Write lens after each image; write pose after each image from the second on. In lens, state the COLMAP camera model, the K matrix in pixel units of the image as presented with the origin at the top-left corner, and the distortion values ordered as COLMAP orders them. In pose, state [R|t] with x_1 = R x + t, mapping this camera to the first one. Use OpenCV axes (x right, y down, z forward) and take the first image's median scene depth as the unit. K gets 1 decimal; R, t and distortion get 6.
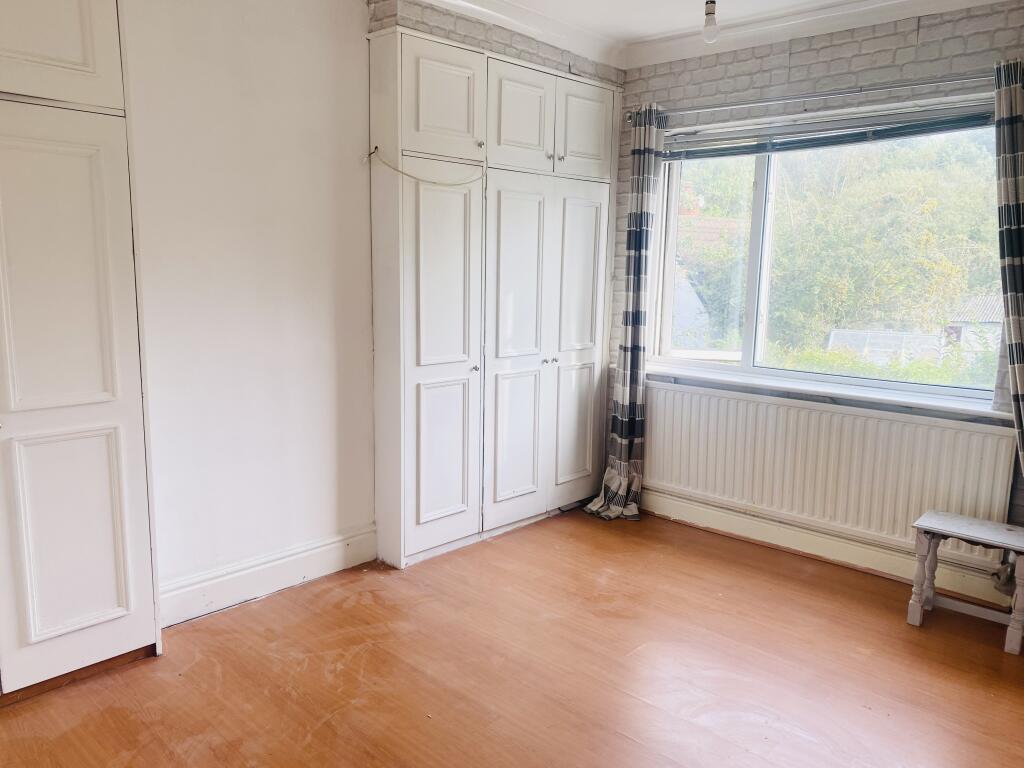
lens RADIAL K [[796.1, 0, 503.9], [0, 796.1, 392.8], [0, 0, 1]] dist [0.060627, -0.048956]
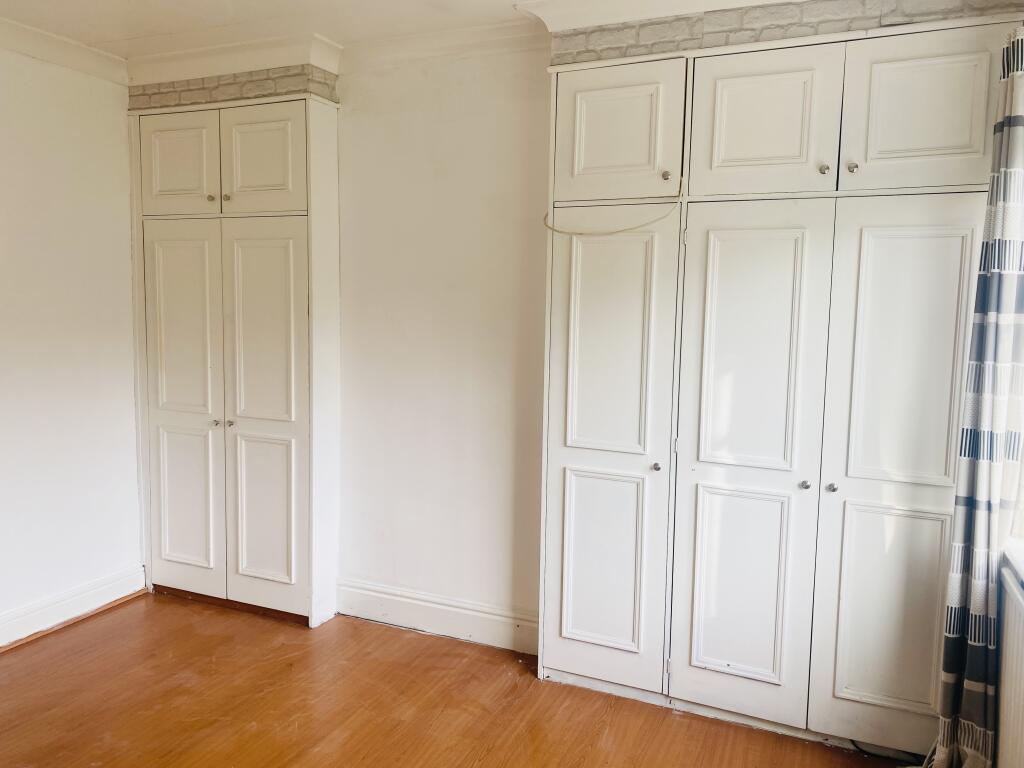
lens RADIAL K [[796.1, 0, 509.5], [0, 796.1, 376.4], [0, 0, 1]] dist [0.060627, -0.048956]
pose [[0.326866, 0.077309, -0.941903, 0.633279], [-0.172516, 0.984784, 0.020961, -0.108989], [0.929191, 0.155643, 0.335229, 0.617501]]
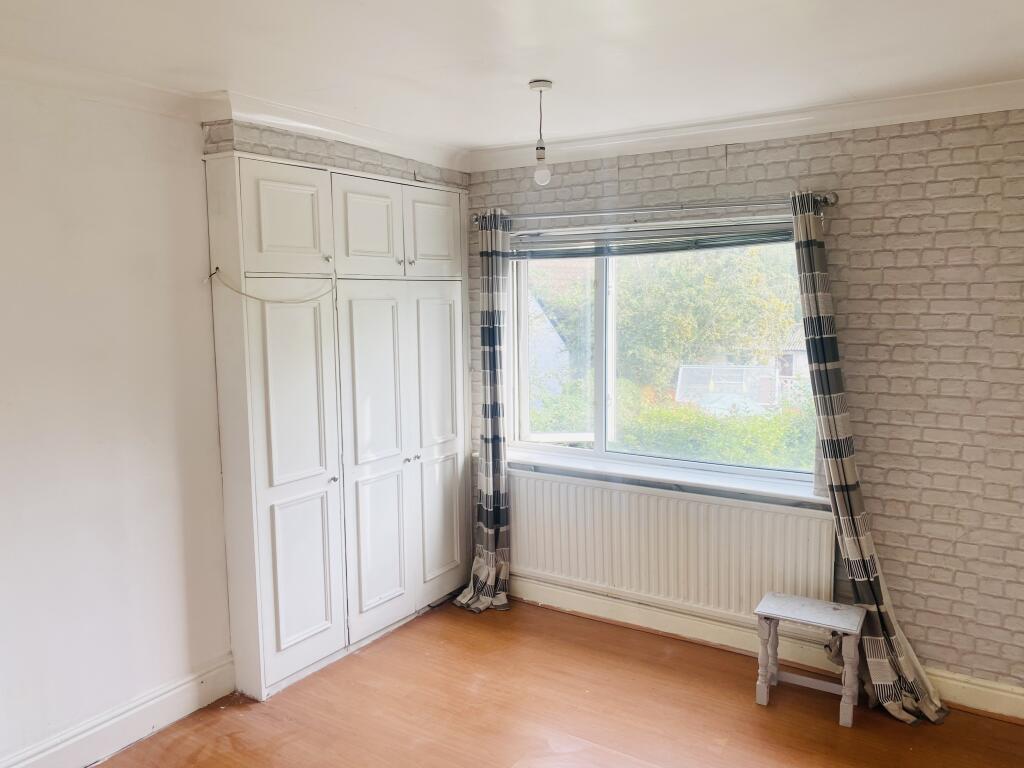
lens RADIAL K [[796.1, 0, 517.1], [0, 796.1, 384.7], [0, 0, 1]] dist [0.060627, -0.048956]
pose [[0.982605, -0.049173, 0.179078, 0.015321], [0.057787, 0.997394, -0.043205, -0.093344], [-0.176487, 0.052802, 0.982886, -0.012924]]
